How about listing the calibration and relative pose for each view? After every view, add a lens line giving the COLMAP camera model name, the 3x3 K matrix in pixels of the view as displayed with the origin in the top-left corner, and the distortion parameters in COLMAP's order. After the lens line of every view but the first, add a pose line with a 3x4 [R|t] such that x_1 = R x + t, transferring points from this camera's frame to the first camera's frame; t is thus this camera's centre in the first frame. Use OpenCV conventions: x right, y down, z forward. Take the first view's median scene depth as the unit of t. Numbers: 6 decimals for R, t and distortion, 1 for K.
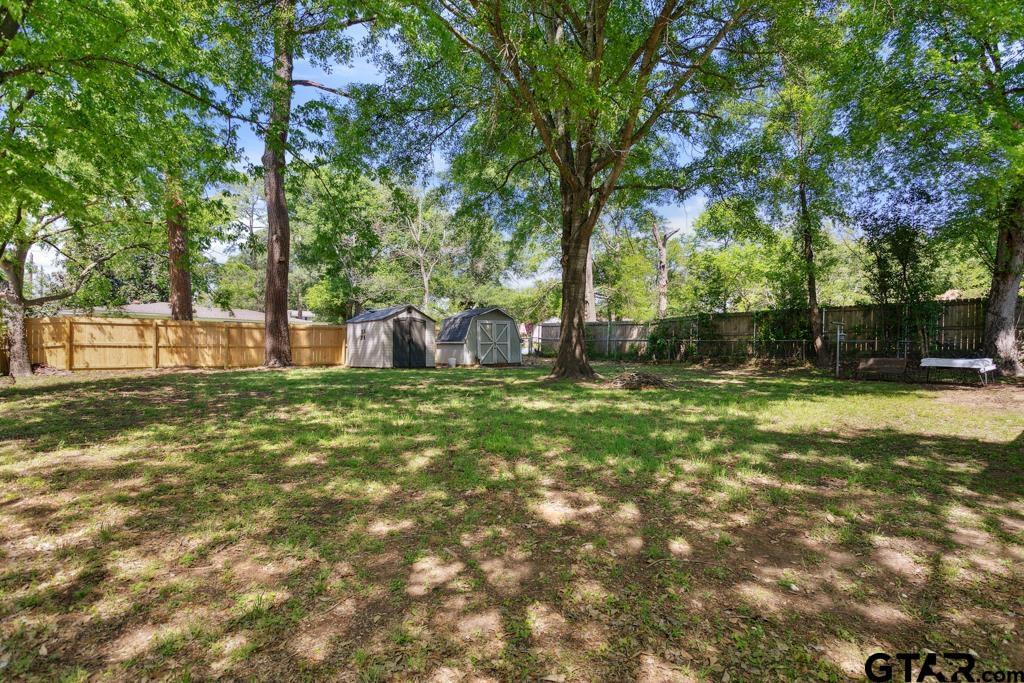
lens RADIAL K [[495.4, 0, 512.0], [0, 495.4, 341.5], [0, 0, 1]] dist [0.012896, 0.000597]
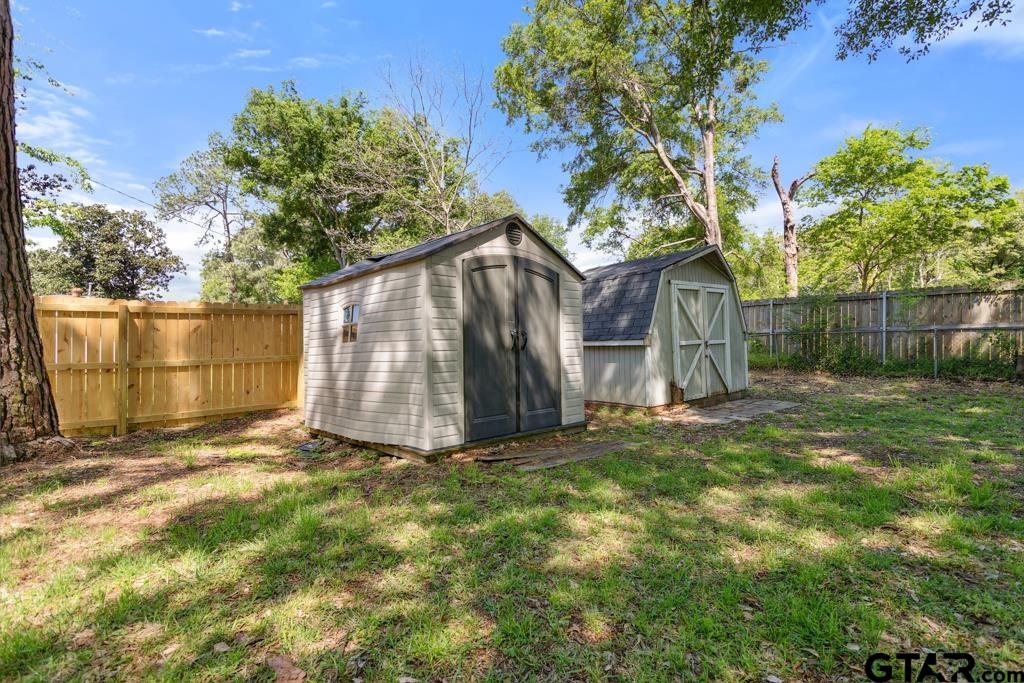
lens RADIAL K [[495.4, 0, 512.0], [0, 495.4, 341.5], [0, 0, 1]] dist [0.012896, 0.000597]
pose [[0.999647, -0.026559, 0.000394, -0.204373], [0.026561, 0.999643, -0.002867, -0.000599], [-0.000318, 0.002876, 0.999996, 0.697763]]
